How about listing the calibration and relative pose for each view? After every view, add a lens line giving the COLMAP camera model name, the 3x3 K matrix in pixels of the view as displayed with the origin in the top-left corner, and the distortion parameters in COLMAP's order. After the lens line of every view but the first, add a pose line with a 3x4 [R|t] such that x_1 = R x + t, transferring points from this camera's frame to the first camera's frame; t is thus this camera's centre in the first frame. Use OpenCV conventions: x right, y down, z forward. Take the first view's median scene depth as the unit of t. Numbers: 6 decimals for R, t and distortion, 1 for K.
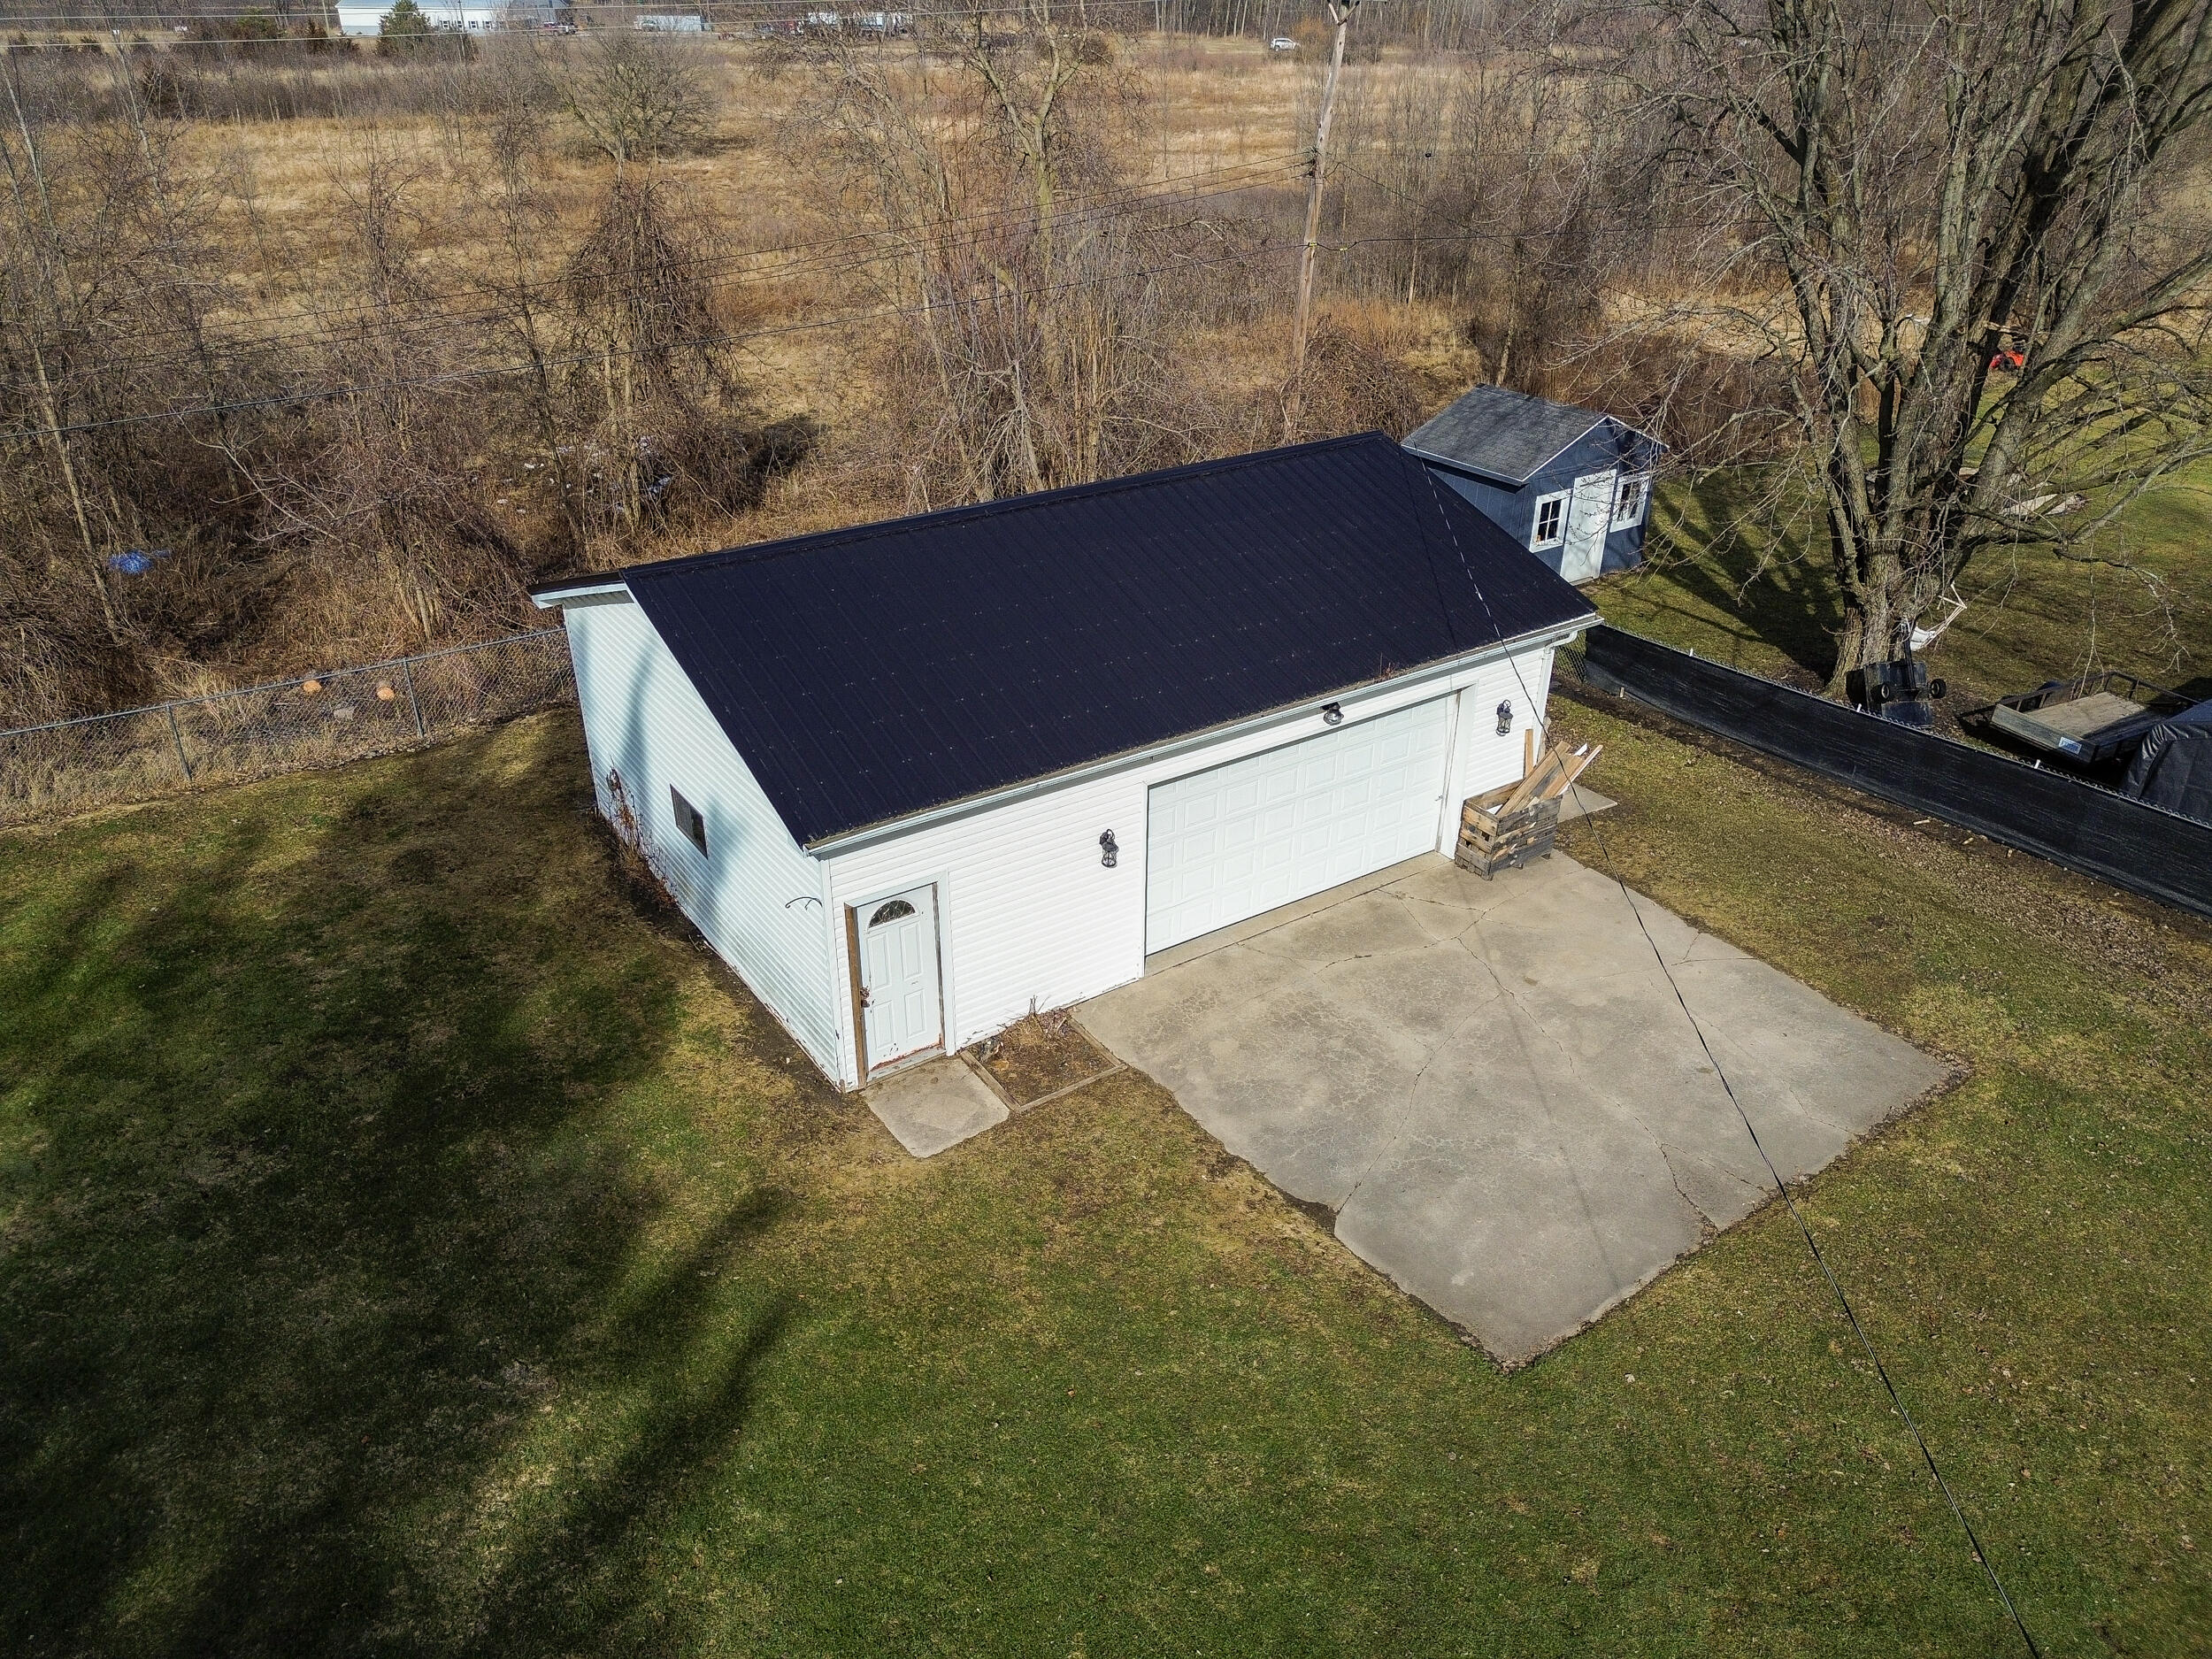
lens RADIAL K [[1552.1, 0, 1088.6], [0, 1552.1, 832.7], [0, 0, 1]] dist [0.042682, -0.000624]
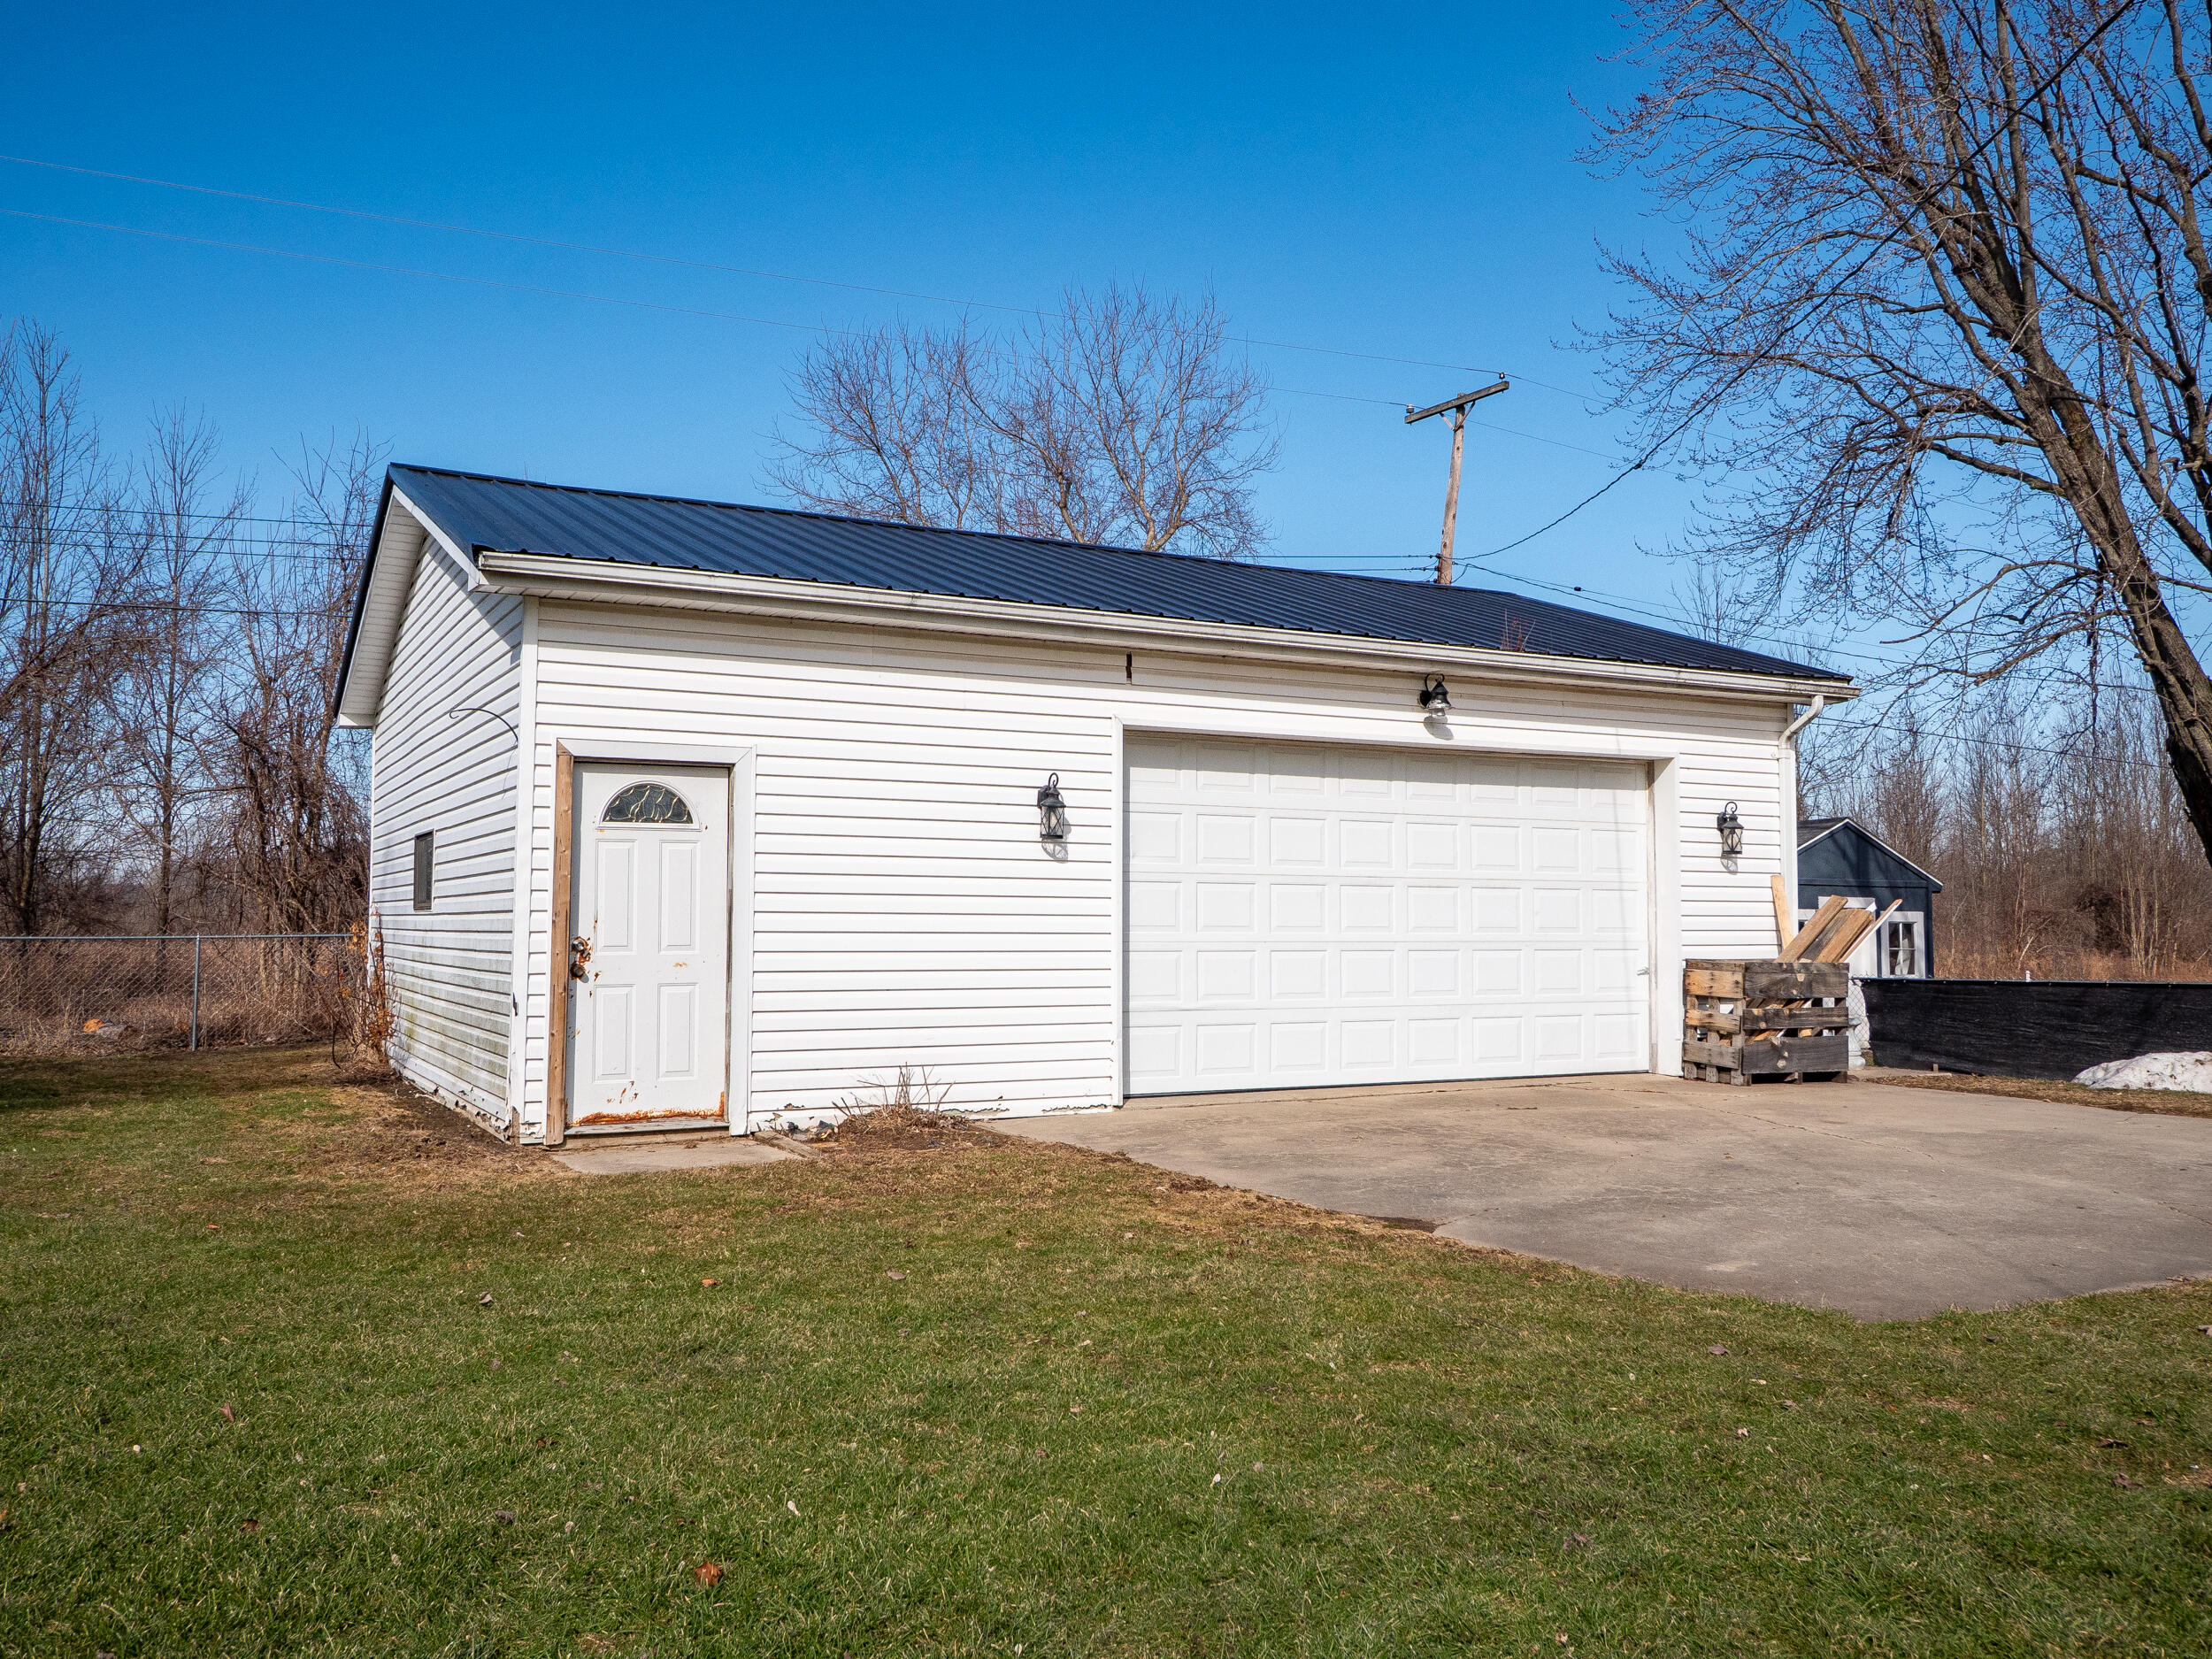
lens RADIAL K [[1801.4, 0, 1106.0], [0, 1801.4, 829.5], [0, 0, 1]] dist [-0.005462, -0.001793]
pose [[0.995839, -0.008061, -0.090770, 0.095872], [-0.042389, 0.840778, -0.539718, 0.385271], [0.080668, 0.541320, 0.836938, 0.433033]]
